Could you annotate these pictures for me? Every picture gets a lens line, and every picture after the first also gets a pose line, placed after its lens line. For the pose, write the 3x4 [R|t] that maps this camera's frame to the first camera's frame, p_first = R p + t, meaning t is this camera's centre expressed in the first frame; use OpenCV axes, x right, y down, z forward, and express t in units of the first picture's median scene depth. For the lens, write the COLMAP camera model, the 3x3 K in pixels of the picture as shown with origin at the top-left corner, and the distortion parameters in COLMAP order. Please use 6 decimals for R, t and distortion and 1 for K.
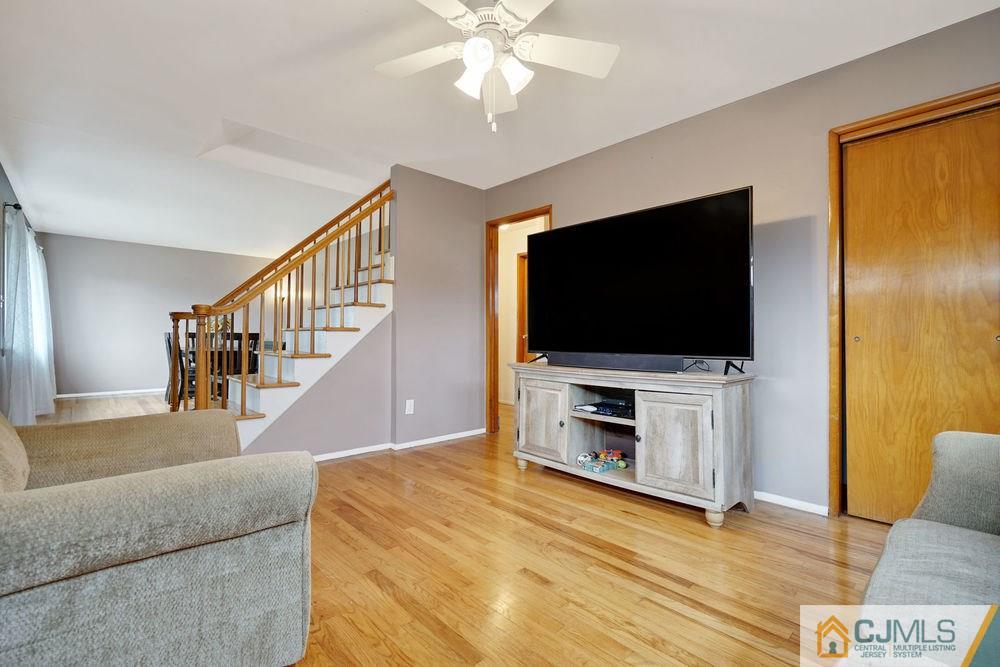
lens RADIAL K [[449.9, 0, 501.8], [0, 449.9, 332.4], [0, 0, 1]] dist [-0.003253, -0.001209]
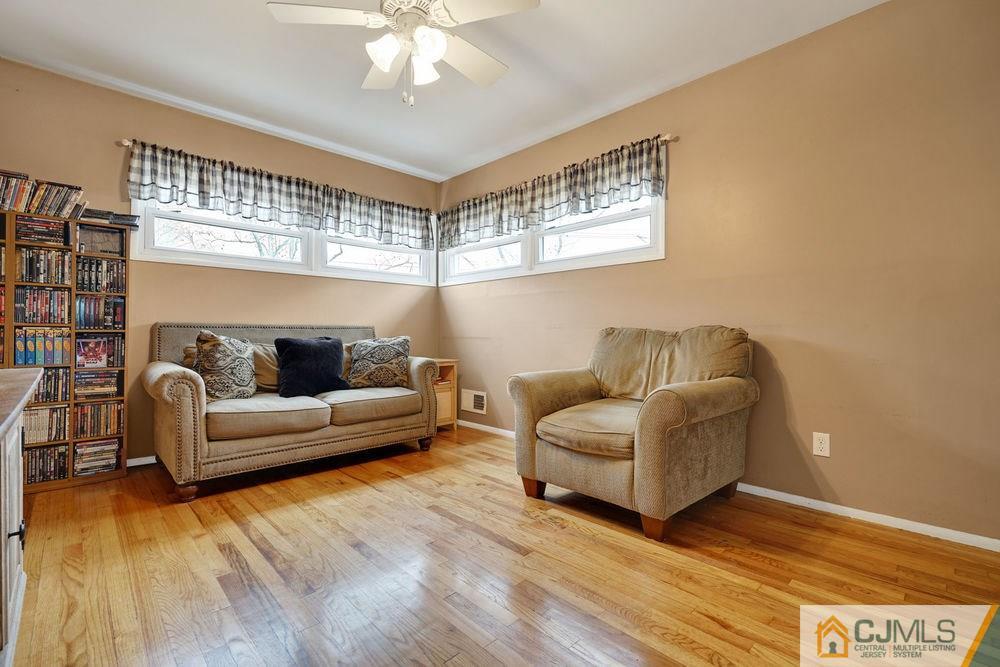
lens RADIAL K [[449.9, 0, 503.5], [0, 449.9, 324.9], [0, 0, 1]] dist [-0.003253, -0.001209]
pose [[-0.999879, -0.010264, -0.011719, -0.164333], [-0.009957, 0.999612, -0.025997, 0.032683], [0.011981, -0.025878, -0.999593, 1.434600]]
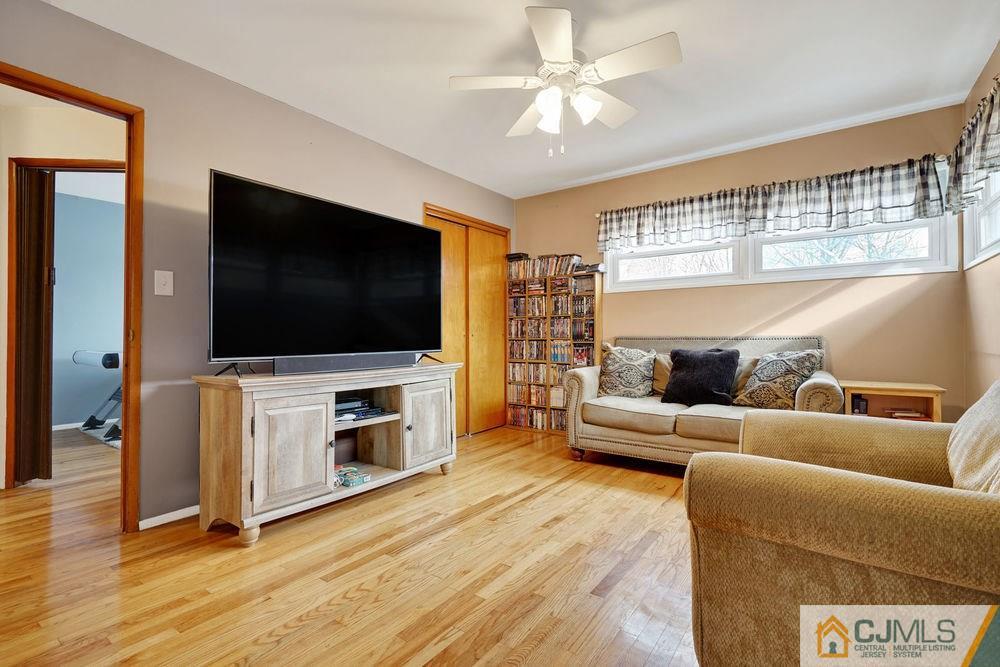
lens RADIAL K [[449.9, 0, 506.9], [0, 449.9, 337.6], [0, 0, 1]] dist [-0.003253, -0.001209]
pose [[-0.190273, -0.004428, 0.981721, -0.807030], [-0.009474, 0.999952, 0.002674, 0.009235], [-0.981685, -0.008792, -0.190306, 0.956579]]
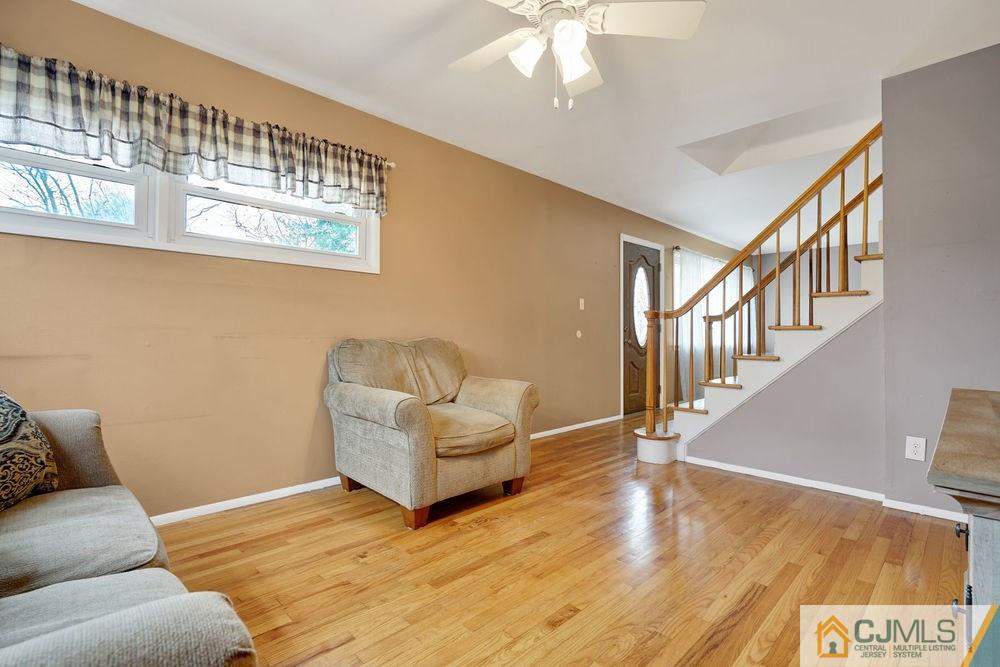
lens RADIAL K [[449.9, 0, 499.7], [0, 449.9, 343.8], [0, 0, 1]] dist [-0.003253, -0.001209]
pose [[0.012563, -0.000175, -0.999921, 0.640260], [0.006514, 0.999979, -0.000093, 0.018566], [0.999900, -0.006513, 0.012564, 0.607572]]
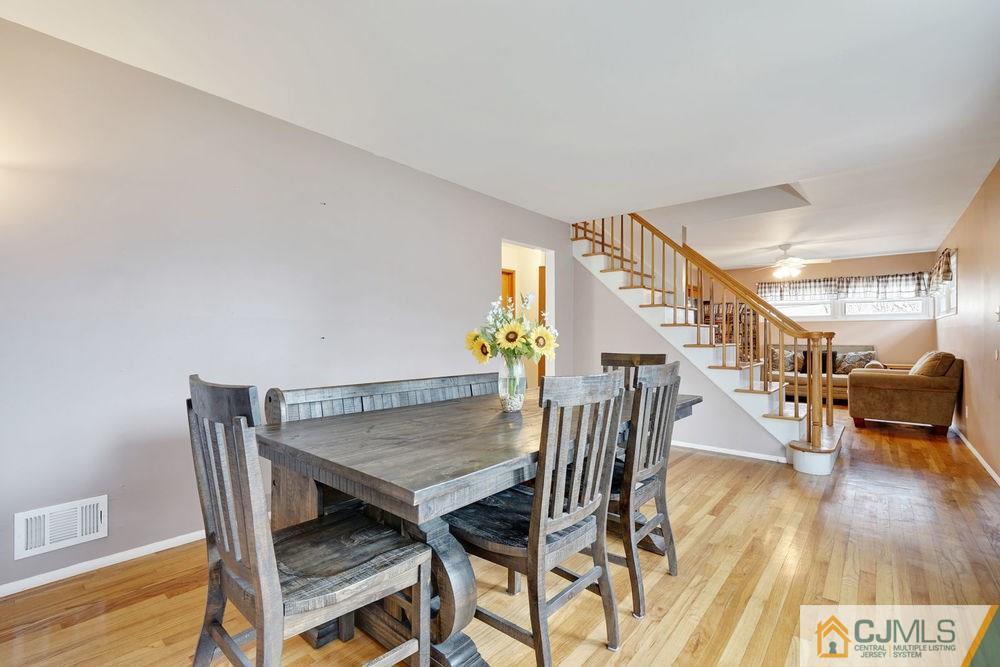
lens RADIAL K [[449.9, 0, 500.6], [0, 449.9, 338.4], [0, 0, 1]] dist [-0.003253, -0.001209]
pose [[-0.118172, -0.007988, 0.992961, -2.361470], [-0.010328, 0.999923, 0.006815, -0.038941], [-0.992939, -0.009449, -0.118246, 2.621575]]
